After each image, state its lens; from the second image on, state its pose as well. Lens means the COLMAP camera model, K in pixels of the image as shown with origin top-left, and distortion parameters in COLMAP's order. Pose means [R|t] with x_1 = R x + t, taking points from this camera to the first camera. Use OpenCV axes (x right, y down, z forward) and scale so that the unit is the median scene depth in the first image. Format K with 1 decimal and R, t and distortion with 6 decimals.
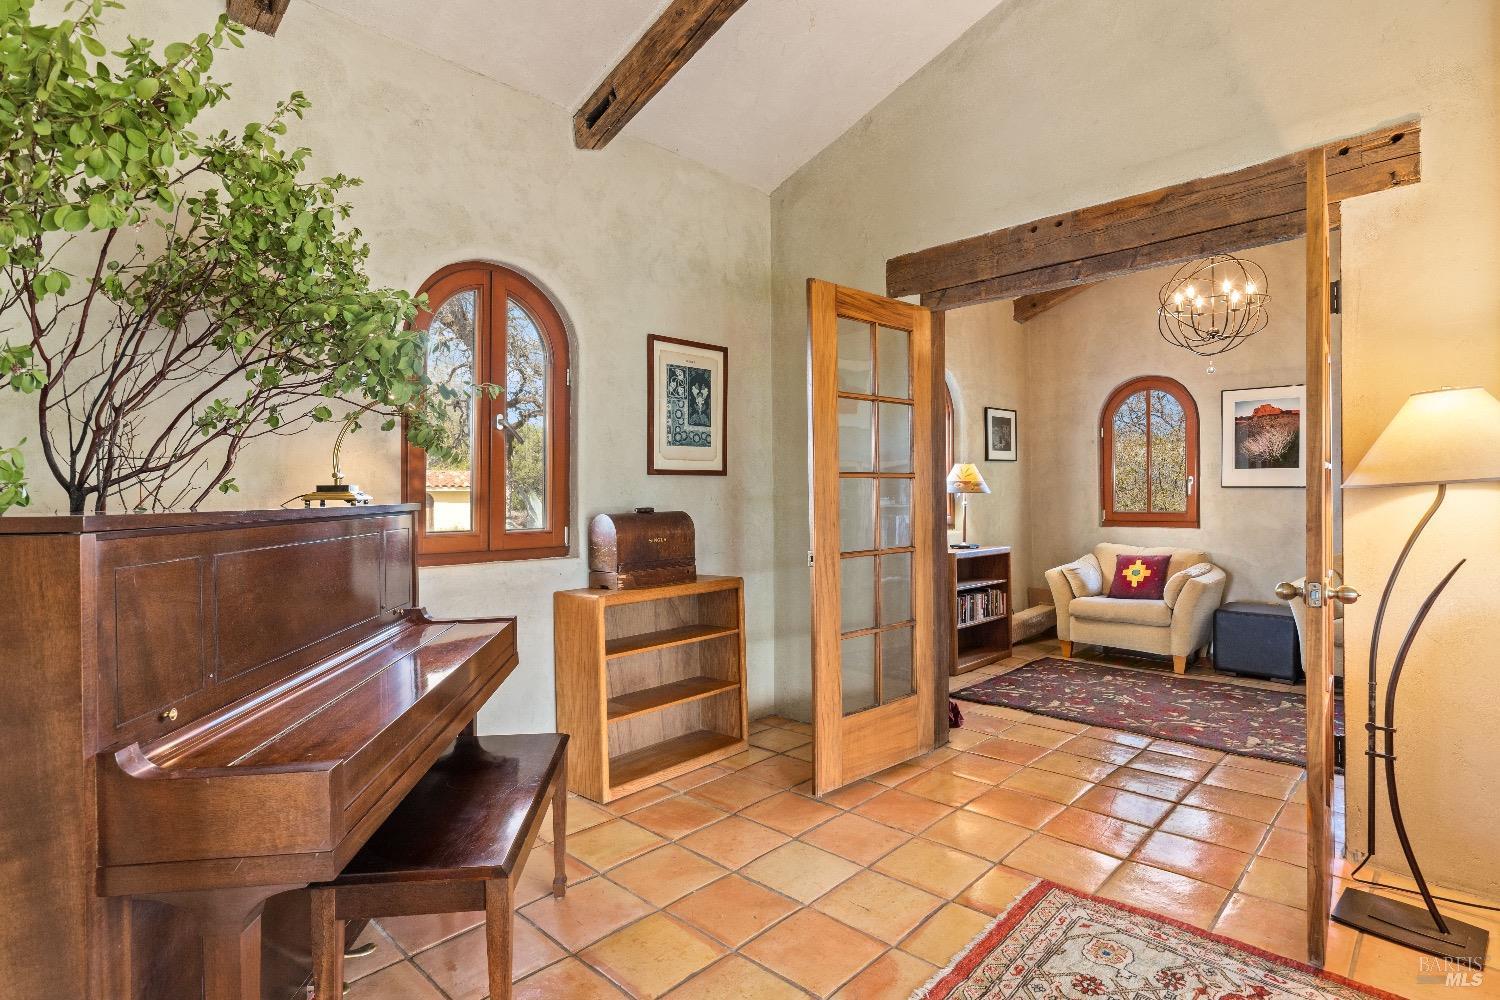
lens RADIAL K [[761.7, 0, 755.8], [0, 761.7, 492.4], [0, 0, 1]] dist [0.002197, 0.000692]
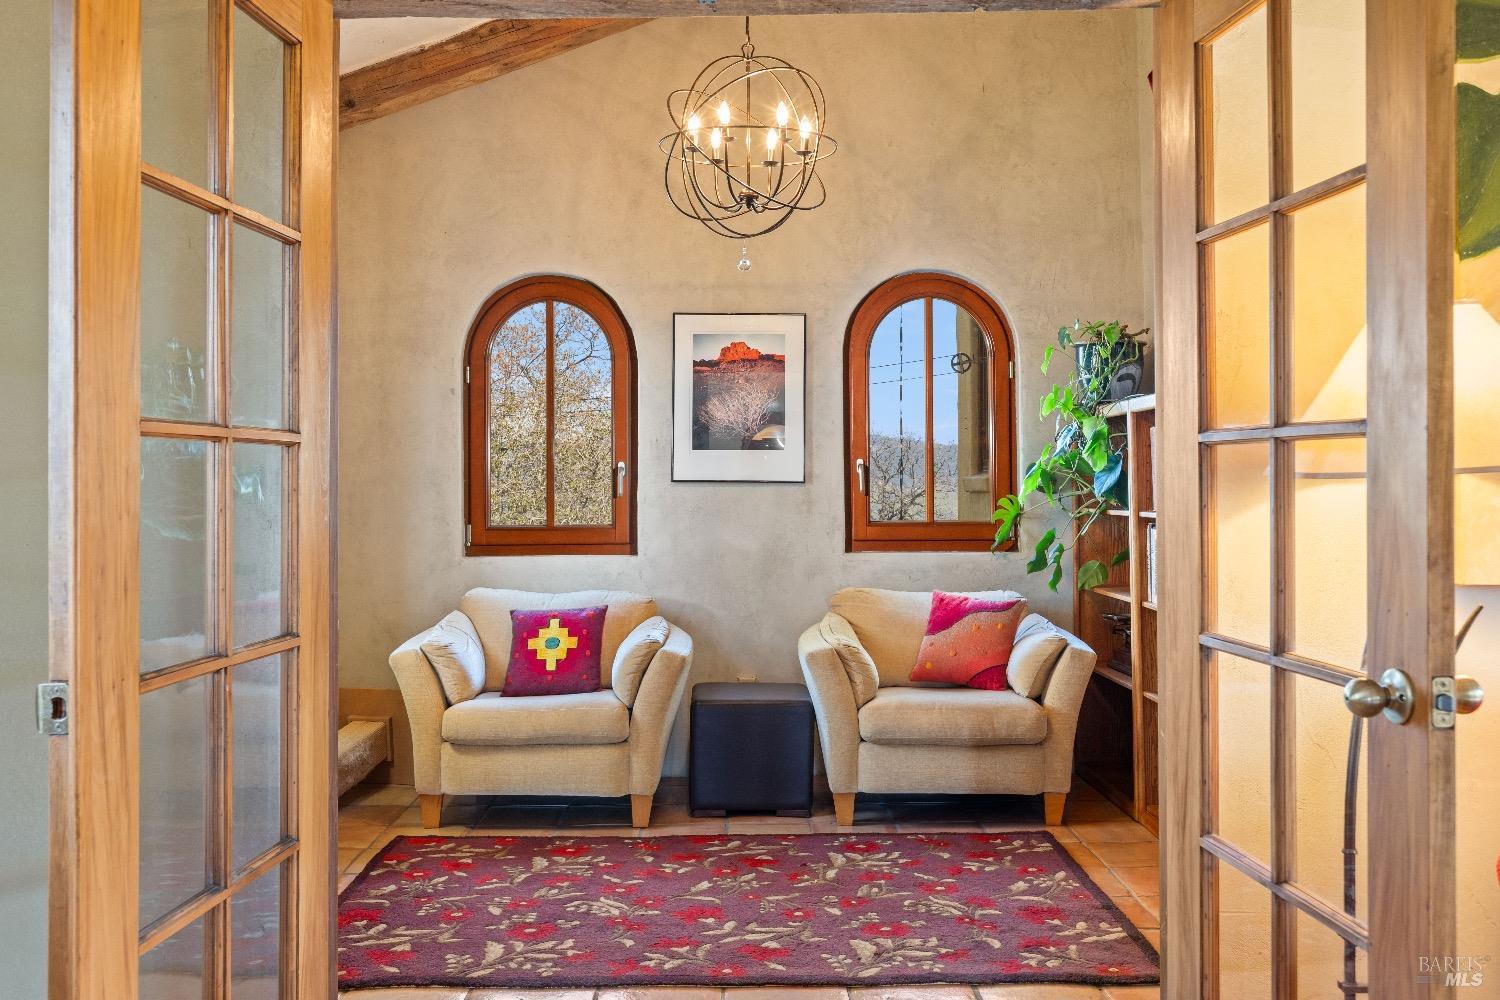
lens RADIAL K [[1357.9, 0, 754.9], [0, 1357.9, 456.1], [0, 0, 1]] dist [-0.008171, 0.002054]
pose [[0.720011, 0.020738, 0.693653, -0.050439], [-0.002128, 0.999615, -0.027676, 0.002363], [-0.693959, 0.018451, 0.719778, 0.229699]]
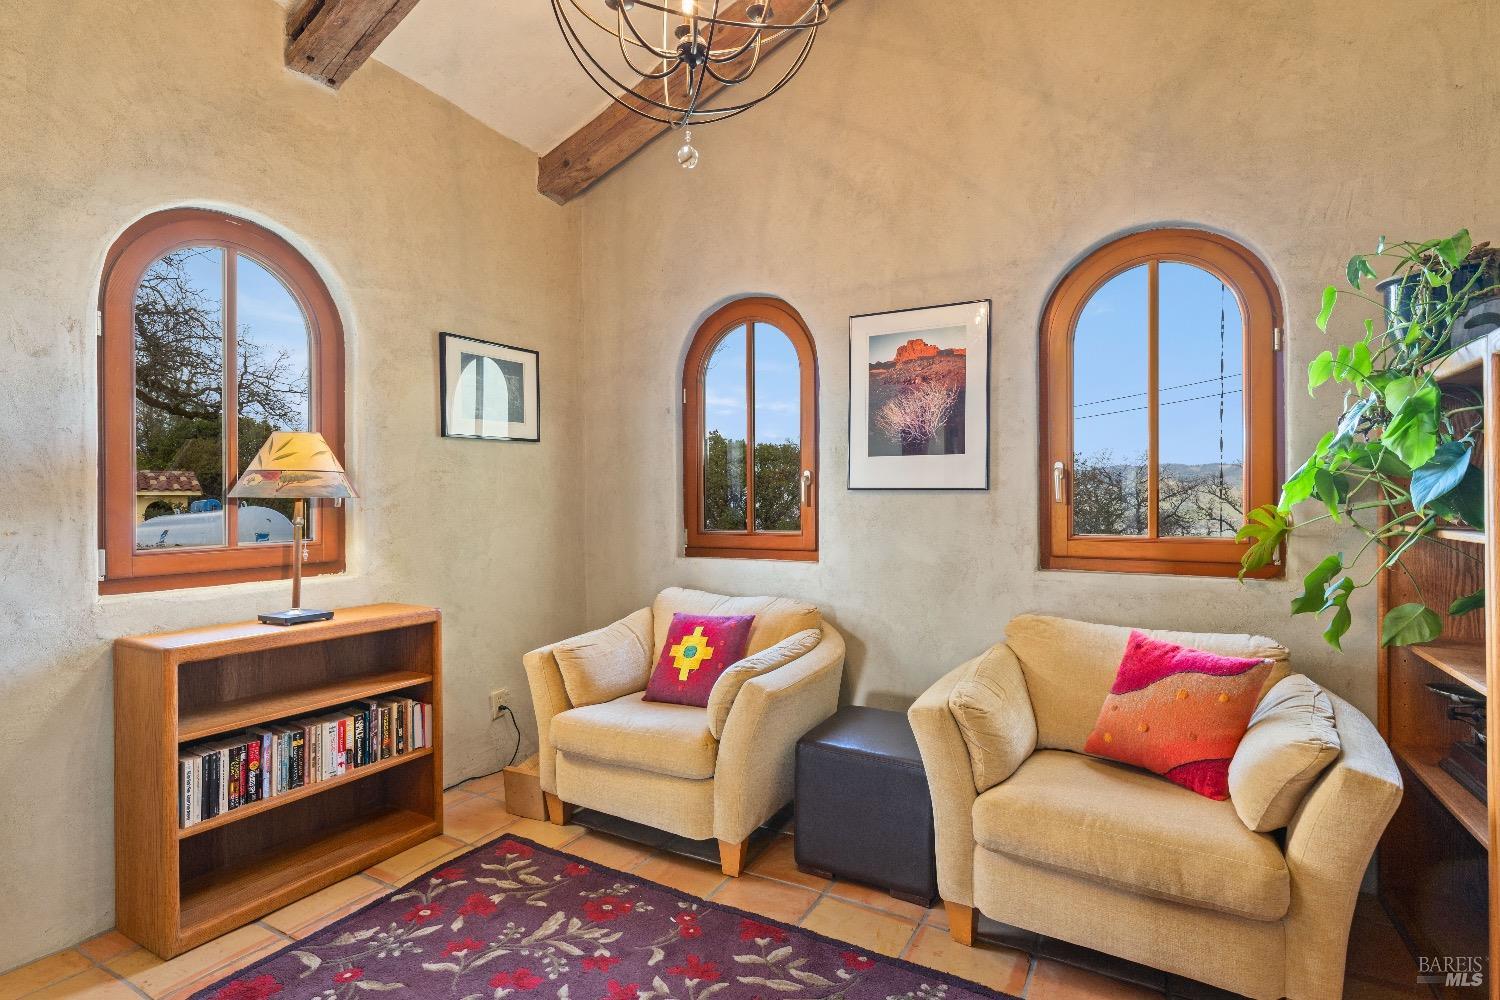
lens RADIAL K [[733.4, 0, 745.6], [0, 733.4, 502.2], [0, 0, 1]] dist [-0.002583, 0.001696]
pose [[0.971439, 0.002326, 0.237278, 0.416809], [-0.003467, 0.999984, 0.004393, 0.000659], [-0.237264, -0.005090, 0.971432, 0.504078]]
